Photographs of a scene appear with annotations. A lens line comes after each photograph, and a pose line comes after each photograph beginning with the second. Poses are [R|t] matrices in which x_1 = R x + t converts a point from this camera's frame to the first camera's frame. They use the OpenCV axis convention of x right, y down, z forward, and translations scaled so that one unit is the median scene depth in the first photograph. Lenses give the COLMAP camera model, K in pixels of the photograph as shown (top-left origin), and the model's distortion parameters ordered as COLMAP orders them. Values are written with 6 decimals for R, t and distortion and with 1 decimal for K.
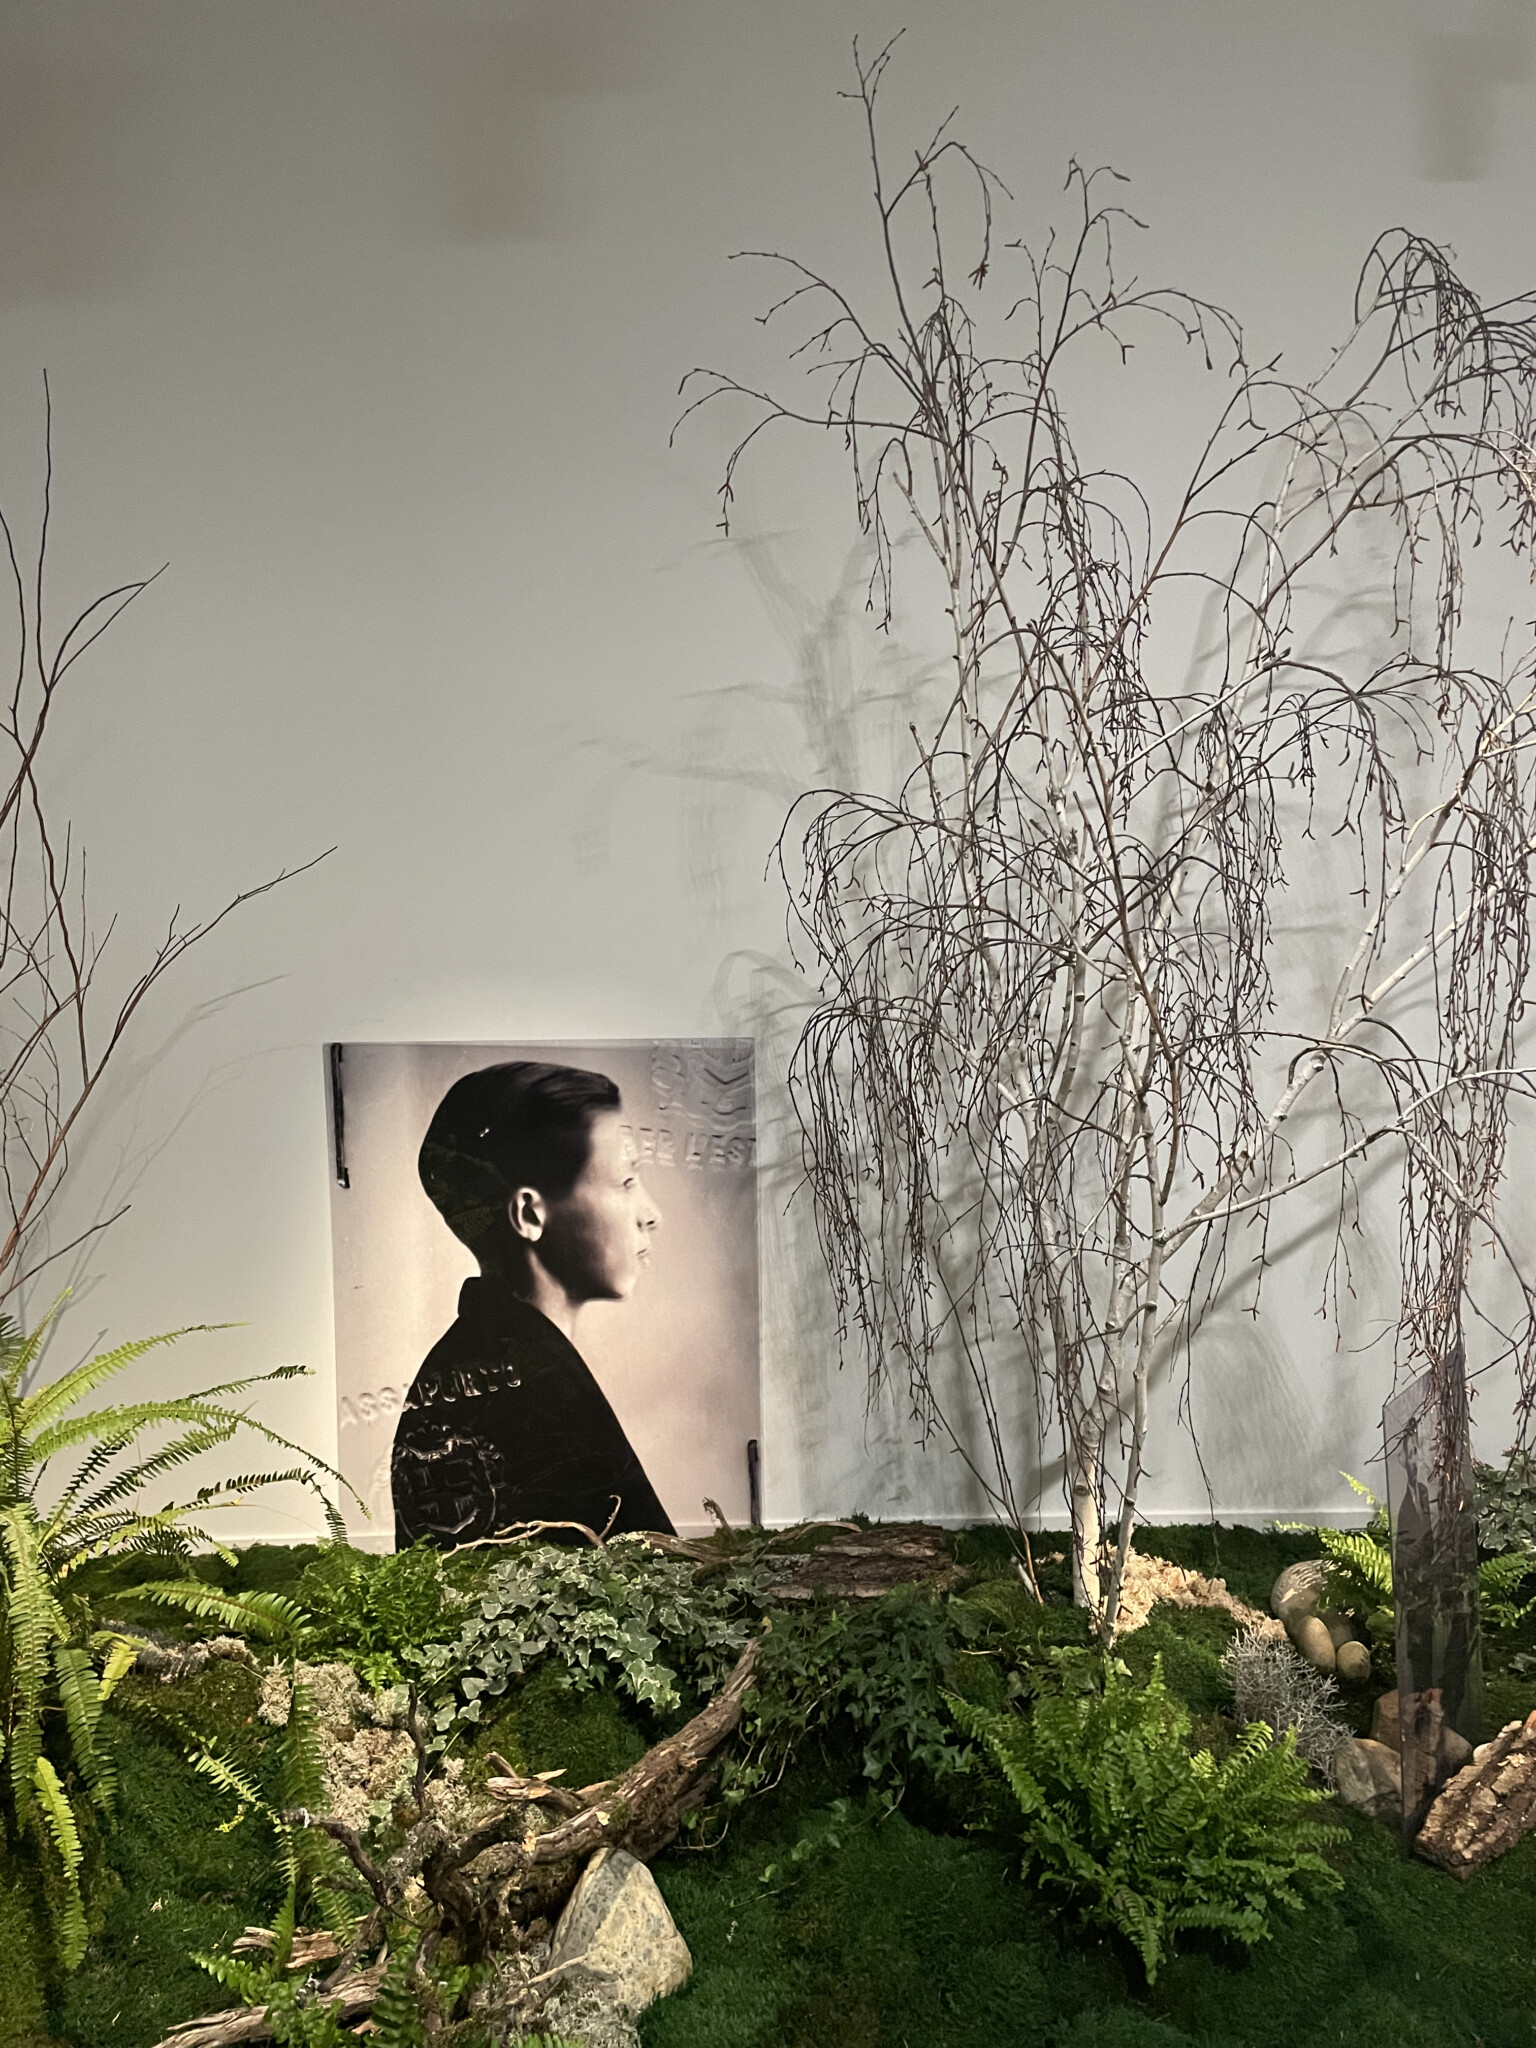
lens RADIAL K [[1608.6, 0, 810.6], [0, 1608.6, 1012.8], [0, 0, 1]] dist [0.059919, -0.013900]
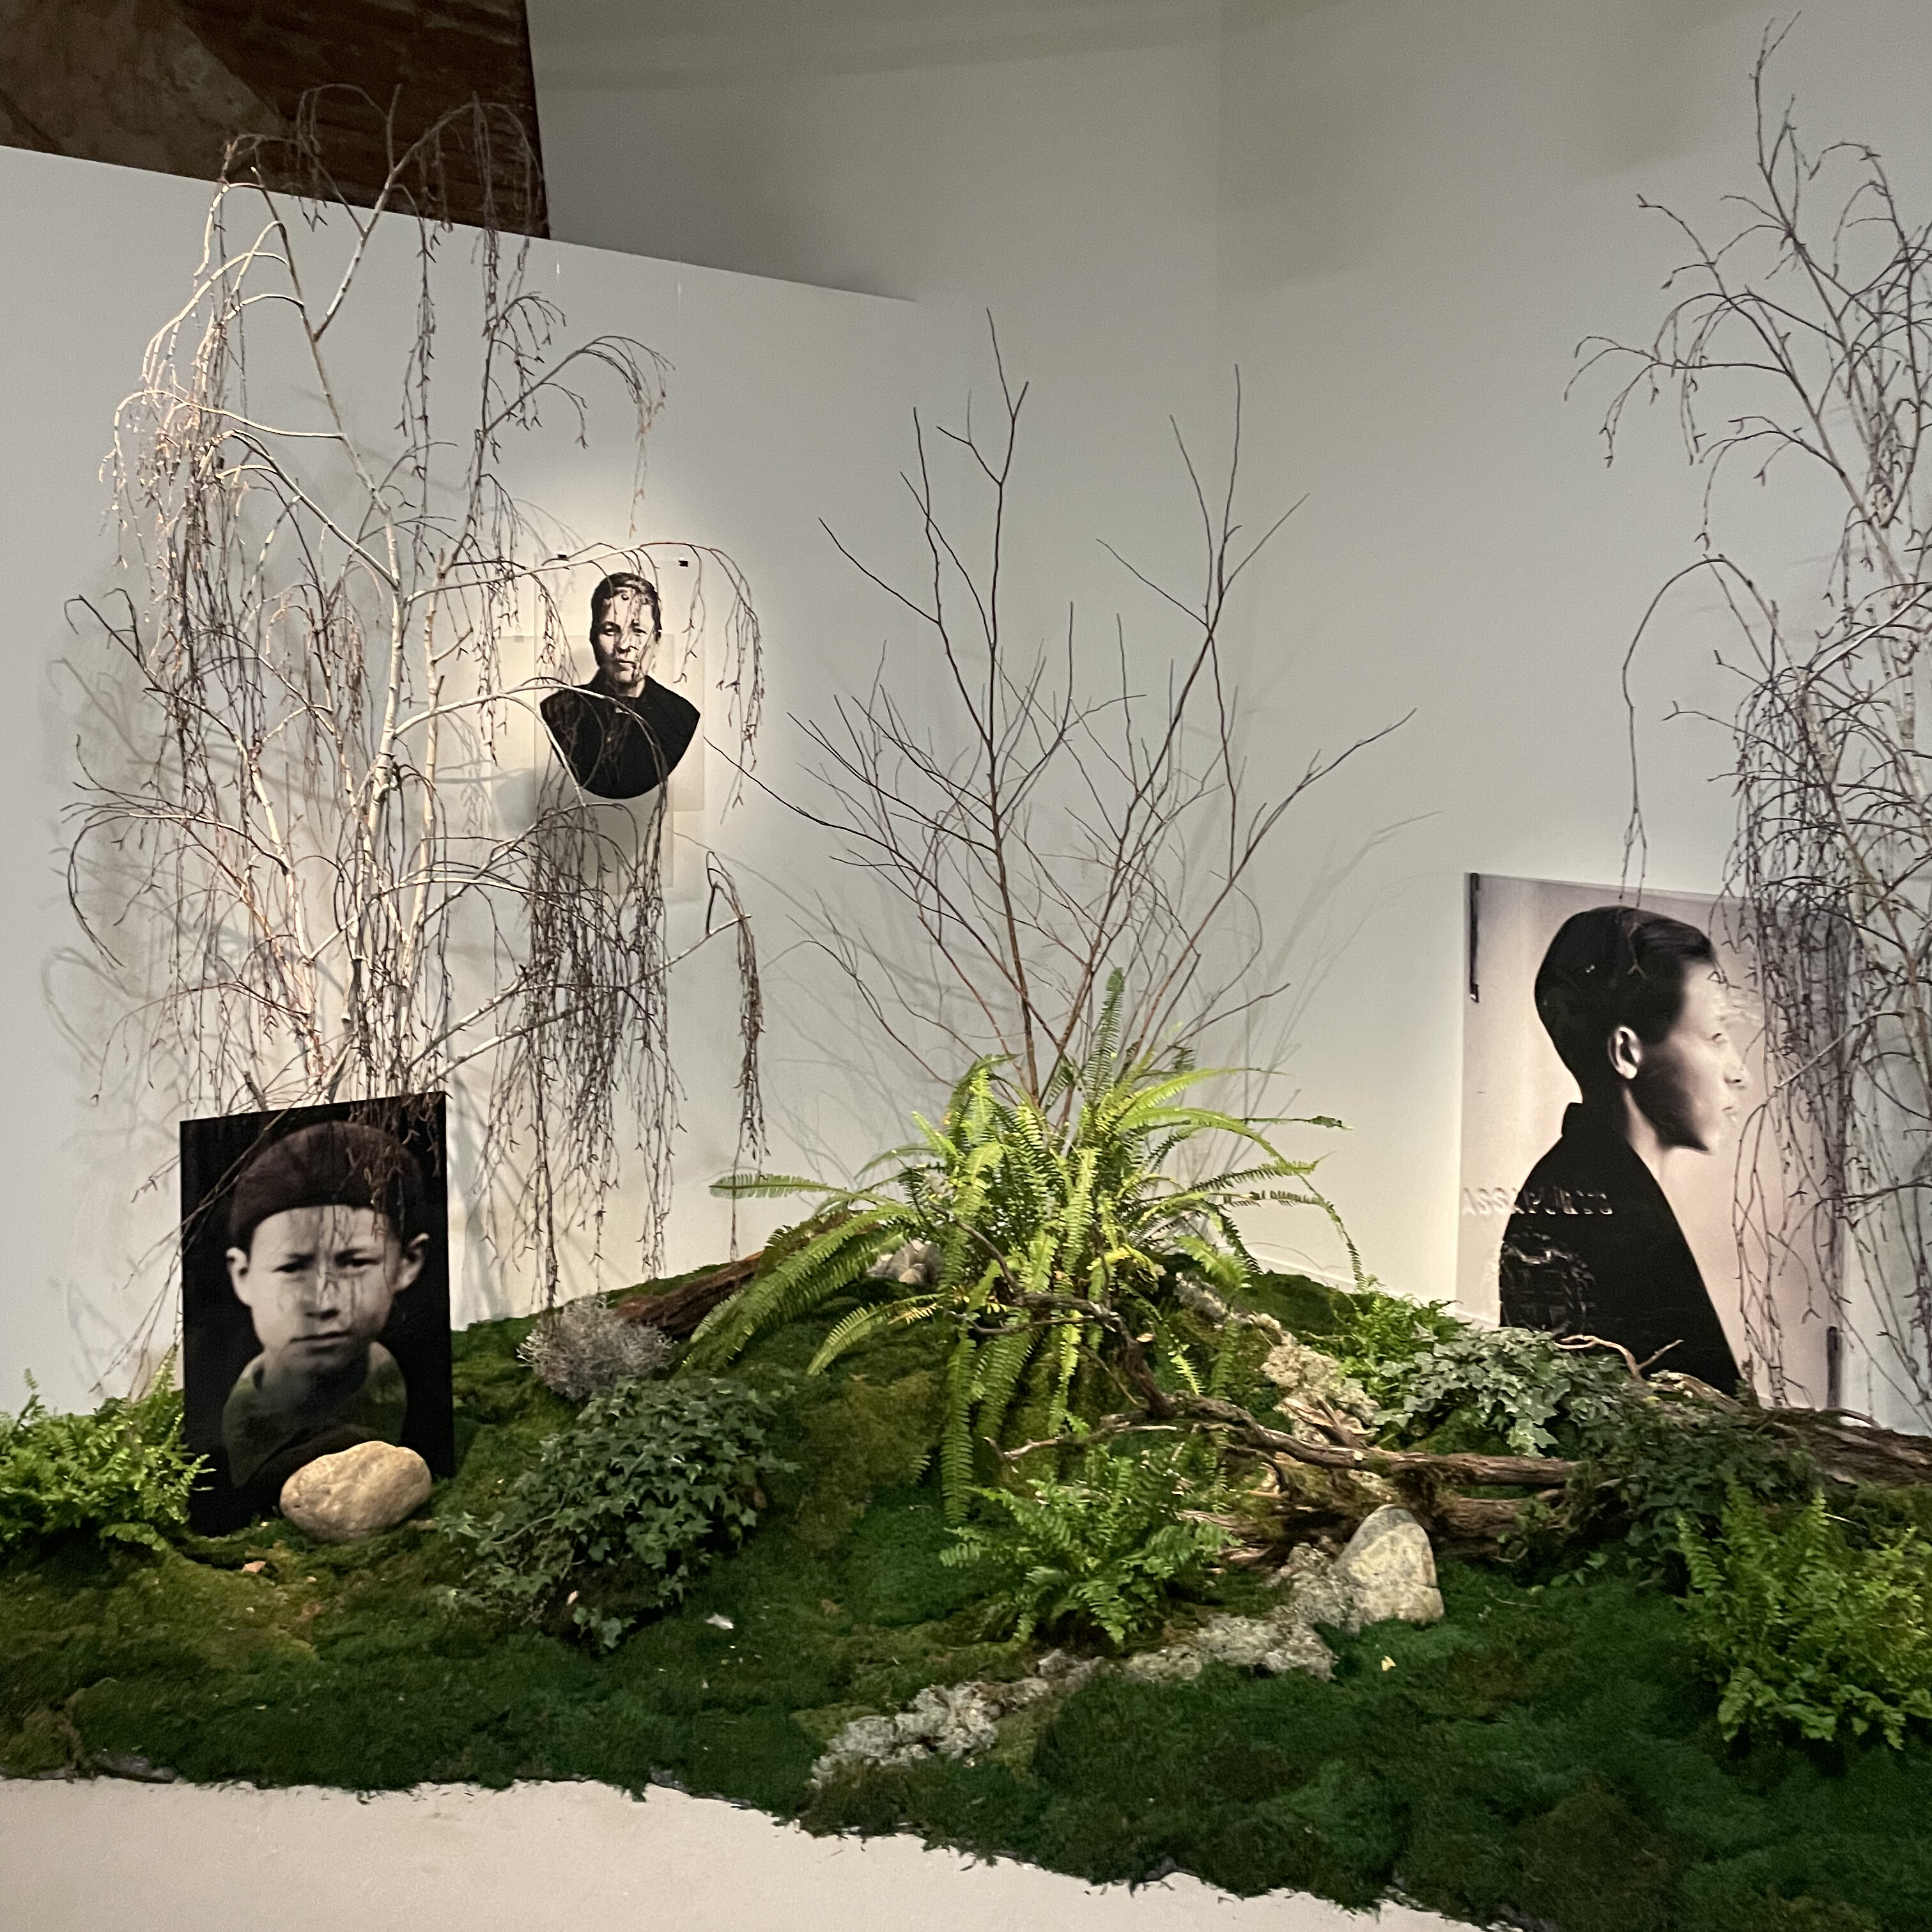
lens RADIAL K [[2001.4, 0, 943.2], [0, 2001.4, 810.7], [0, 0, 1]] dist [0.029131, 0.000000]
pose [[0.661483, 0.068646, -0.746812, 0.499119], [-0.089848, 0.995884, 0.011958, -0.007956], [0.744559, 0.059190, 0.664928, -0.213020]]
